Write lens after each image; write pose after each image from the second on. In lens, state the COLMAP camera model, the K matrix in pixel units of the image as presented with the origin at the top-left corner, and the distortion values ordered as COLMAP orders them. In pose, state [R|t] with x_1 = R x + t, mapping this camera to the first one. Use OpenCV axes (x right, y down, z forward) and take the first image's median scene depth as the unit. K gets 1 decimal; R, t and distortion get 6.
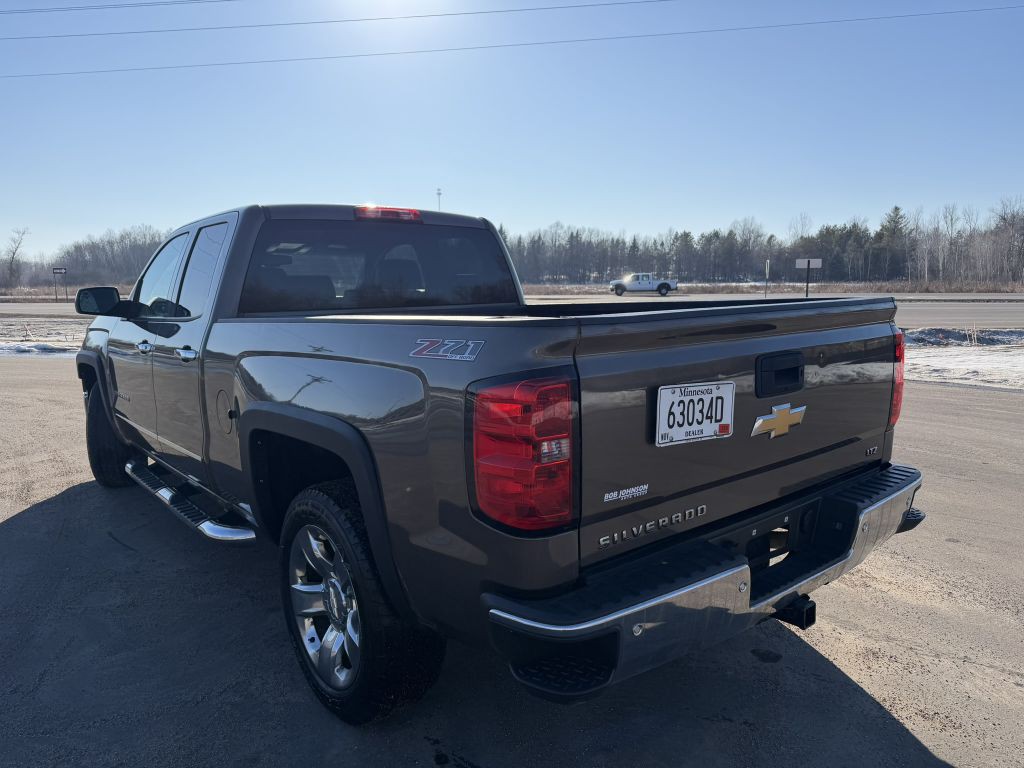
lens RADIAL K [[739.5, 0, 512.0], [0, 739.5, 384.0], [0, 0, 1]] dist [0.045558, -0.055691]
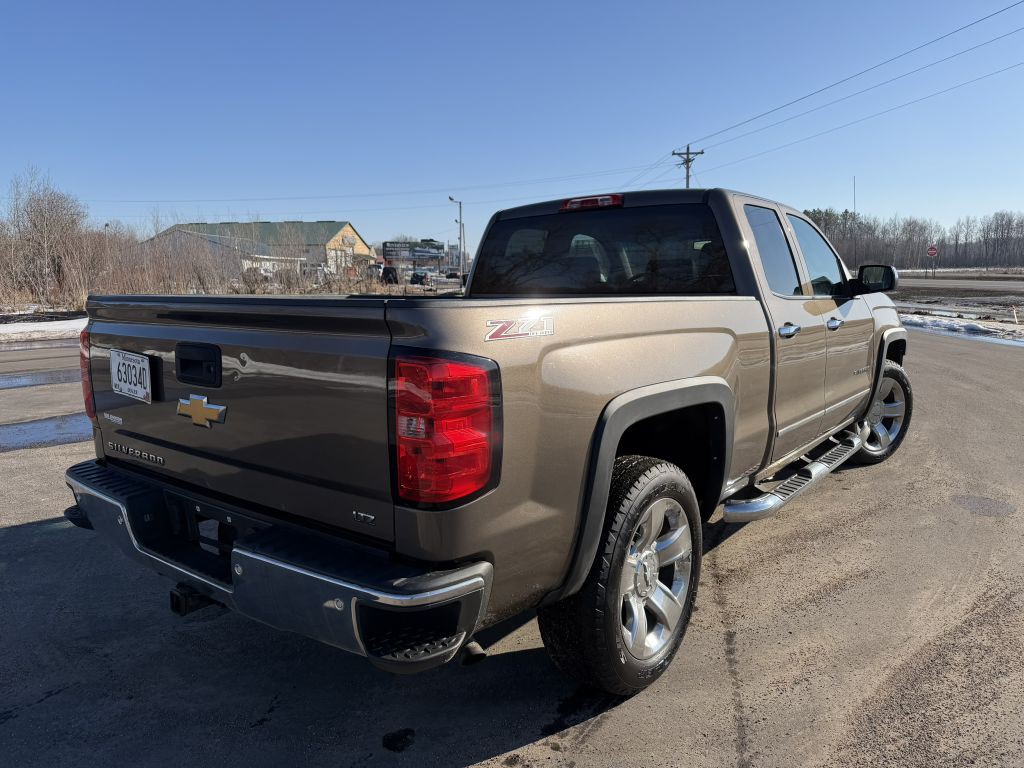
lens RADIAL K [[740.2, 0, 512.0], [0, 740.2, 384.0], [0, 0, 1]] dist [0.075854, -0.000062]
pose [[0.181940, 0.151787, -0.971524, 1.600928], [-0.125216, 0.983547, 0.130216, -0.194756], [0.975305, 0.097959, 0.197953, 1.355155]]
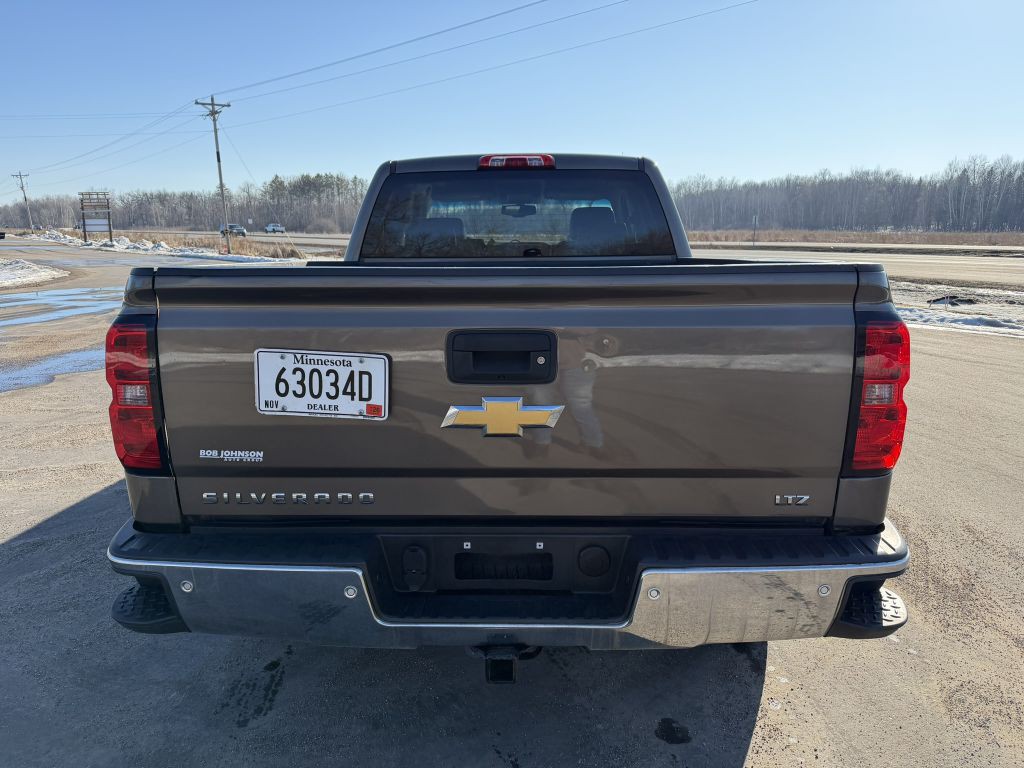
lens RADIAL K [[739.5, 0, 512.0], [0, 739.5, 384.0], [0, 0, 1]] dist [0.045558, -0.055691]
pose [[0.747135, 0.141785, -0.649373, 0.965862], [-0.096388, 0.989768, 0.105209, -0.074828], [0.657646, -0.016014, 0.753157, 0.474449]]
